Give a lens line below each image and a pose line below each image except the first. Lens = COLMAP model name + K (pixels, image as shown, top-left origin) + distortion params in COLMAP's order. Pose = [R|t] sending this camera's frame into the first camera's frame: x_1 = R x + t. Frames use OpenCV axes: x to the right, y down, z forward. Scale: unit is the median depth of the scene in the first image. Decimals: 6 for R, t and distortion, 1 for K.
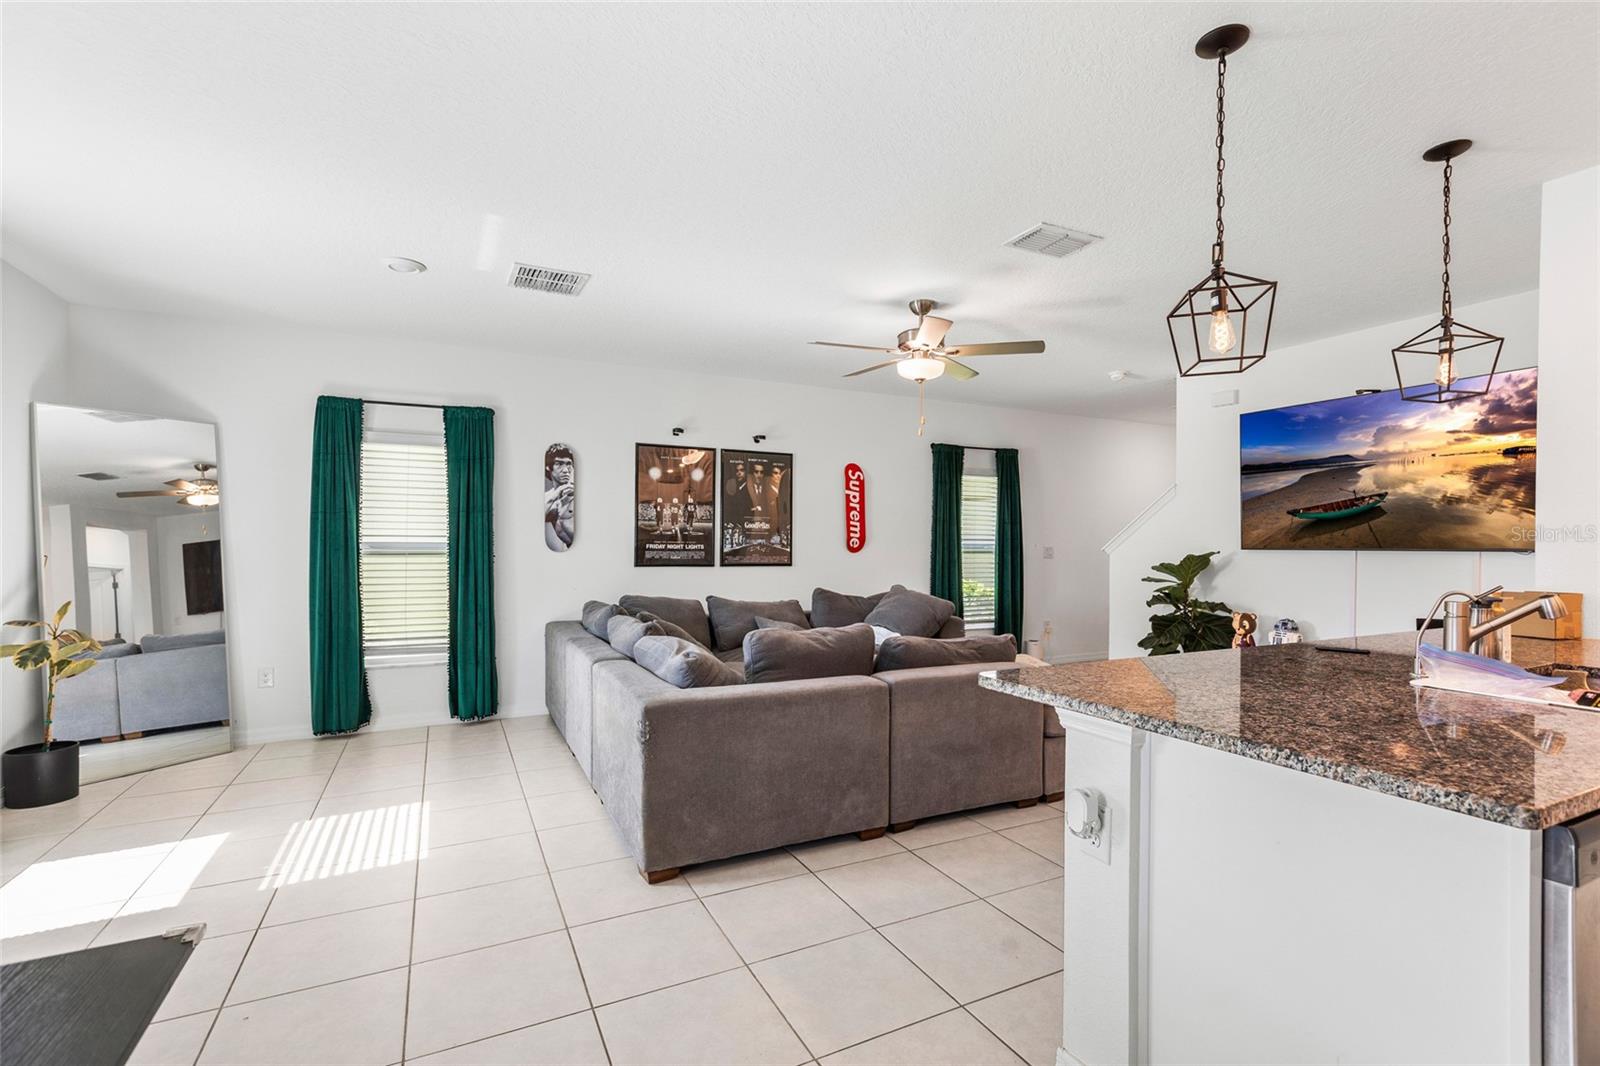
lens RADIAL K [[721.9, 0, 808.7], [0, 721.9, 548.3], [0, 0, 1]] dist [-0.002957, -0.000632]
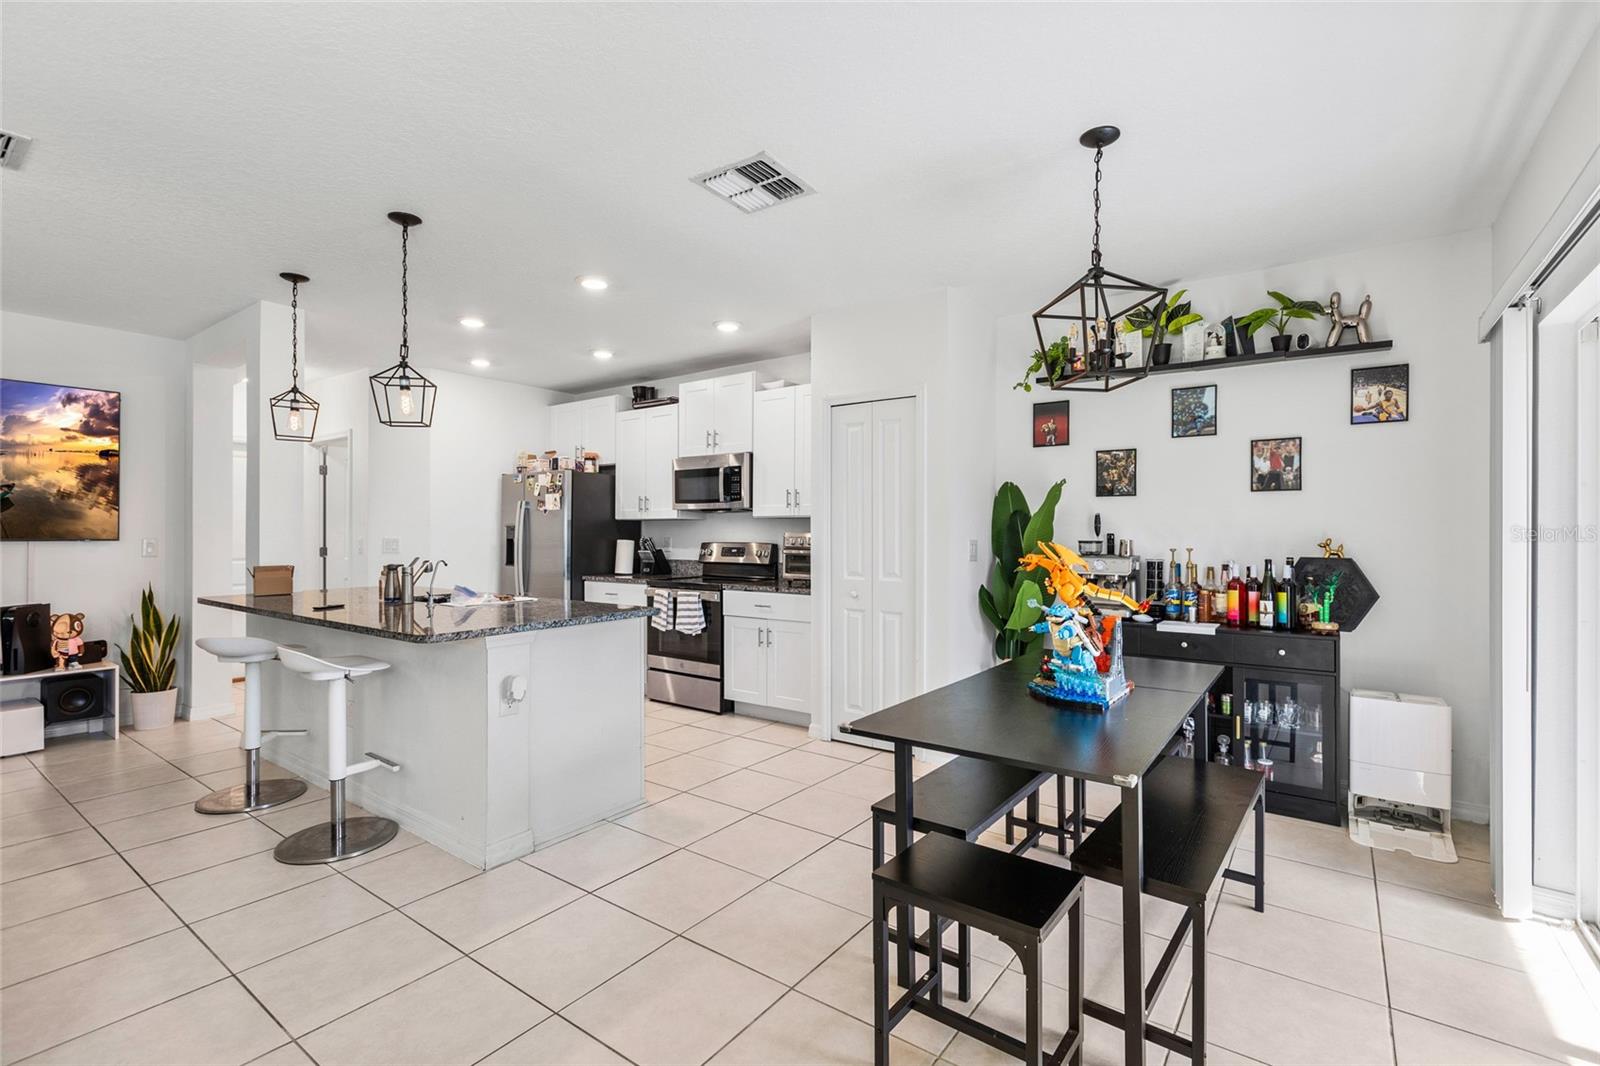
lens RADIAL K [[719.5, 0, 806.5], [0, 719.5, 530.2], [0, 0, 1]] dist [0.001616, 0.000012]
pose [[-0.456173, 0.000813, 0.889891, -0.446561], [0.003831, 0.999992, 0.001051, -0.006158], [-0.889883, 0.003888, -0.456172, 0.342655]]
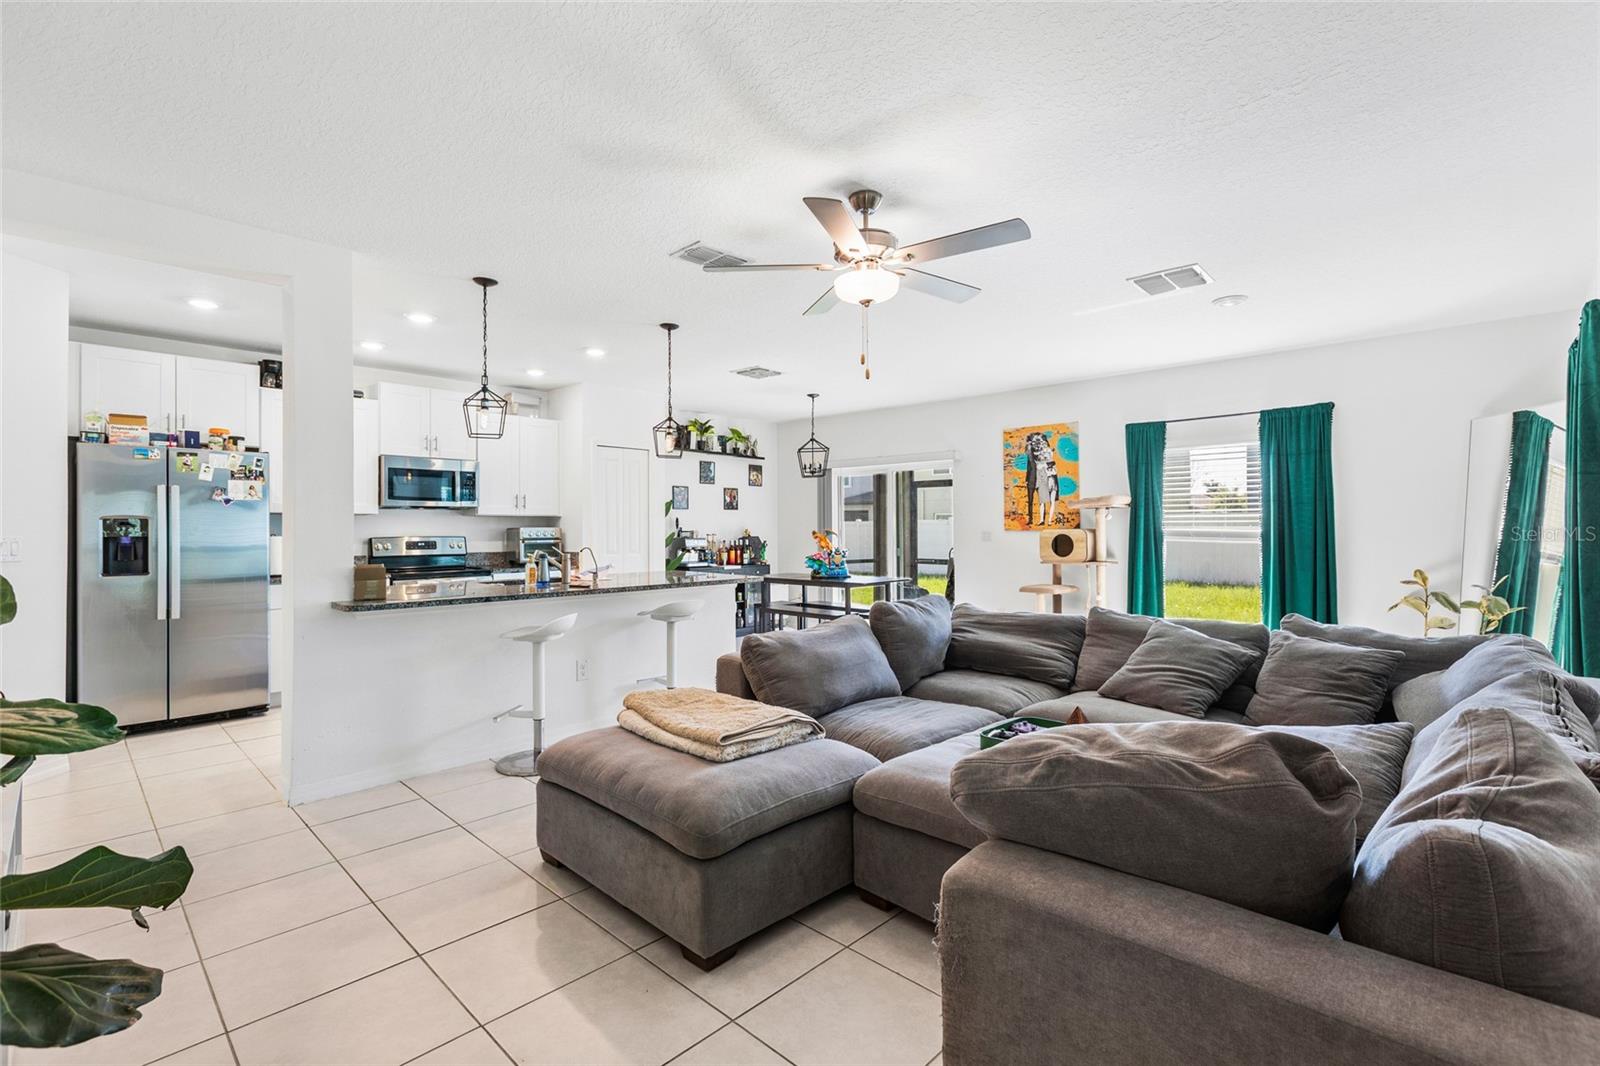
lens RADIAL K [[727.1, 0, 808.9], [0, 727.1, 522.1], [0, 0, 1]] dist [0.000747, -0.000157]
pose [[-0.942306, -0.001116, -0.334751, 0.348746], [-0.000346, 0.999997, -0.002360, -0.008349], [0.334752, -0.002108, -0.942304, 1.275514]]
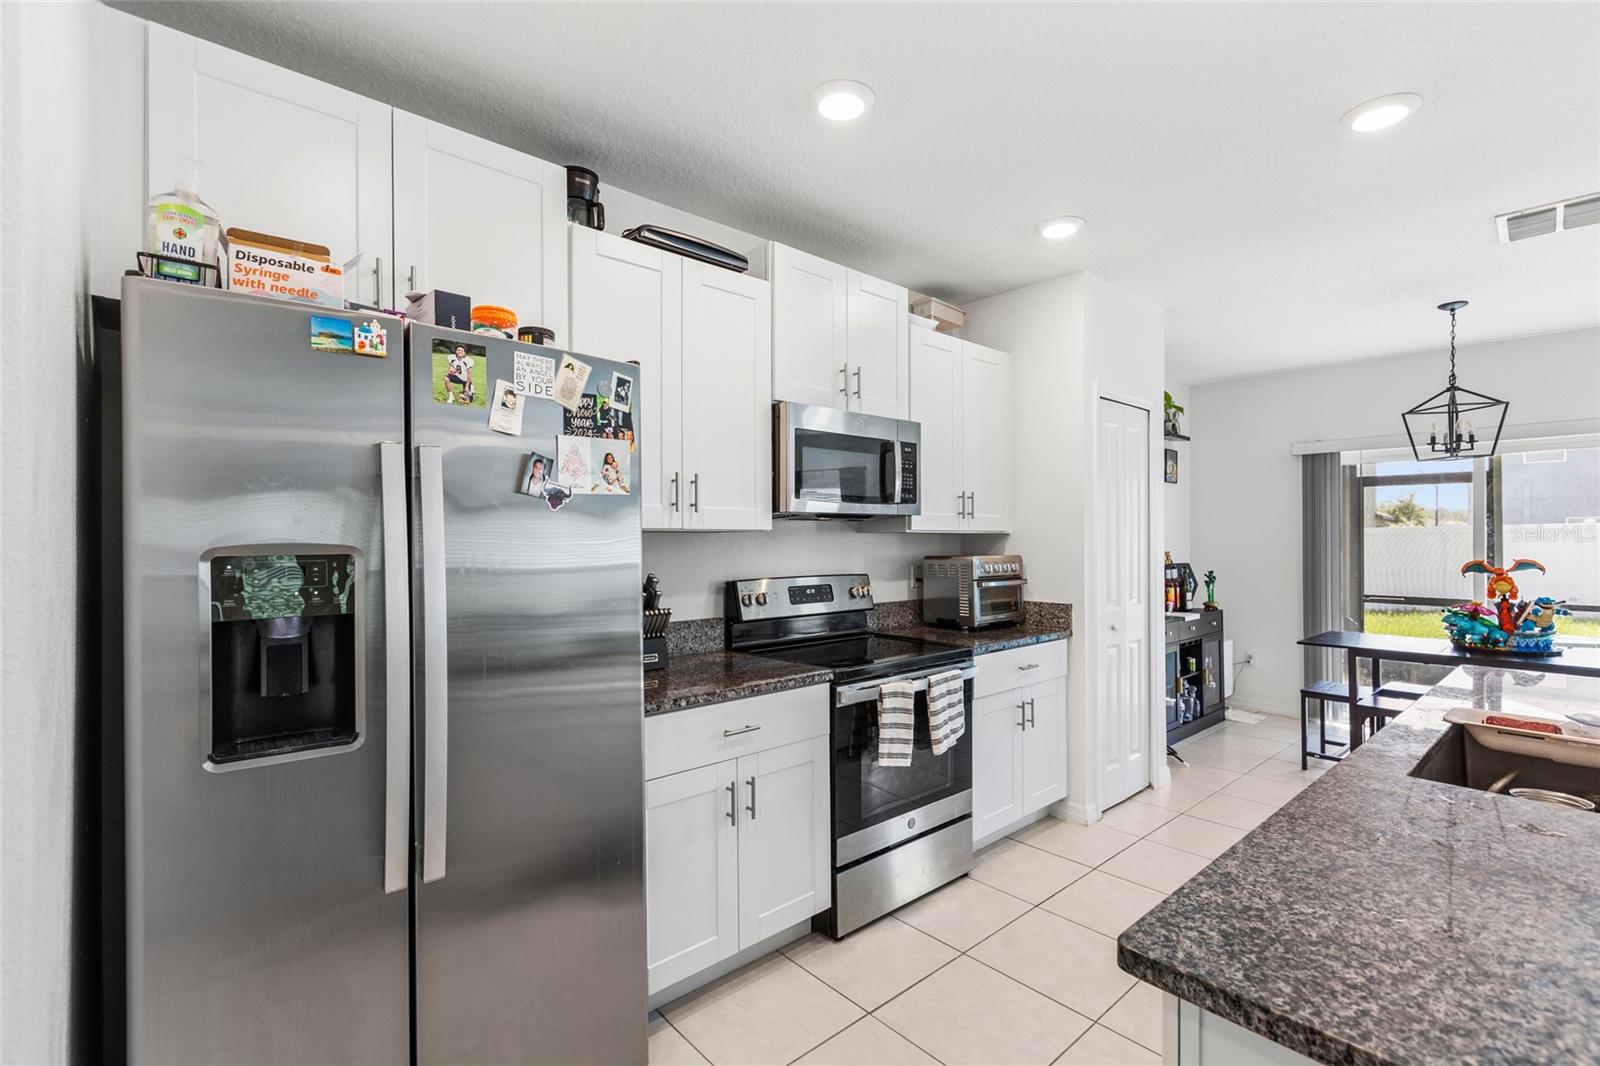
lens RADIAL K [[722.2, 0, 803.4], [0, 722.2, 538.5], [0, 0, 1]] dist [0.001014, 0.000184]
pose [[-0.966477, 0.000172, -0.256753, 0.700622], [-0.001499, 0.999979, 0.006313, -0.021084], [0.256749, 0.006486, -0.966456, 0.508769]]
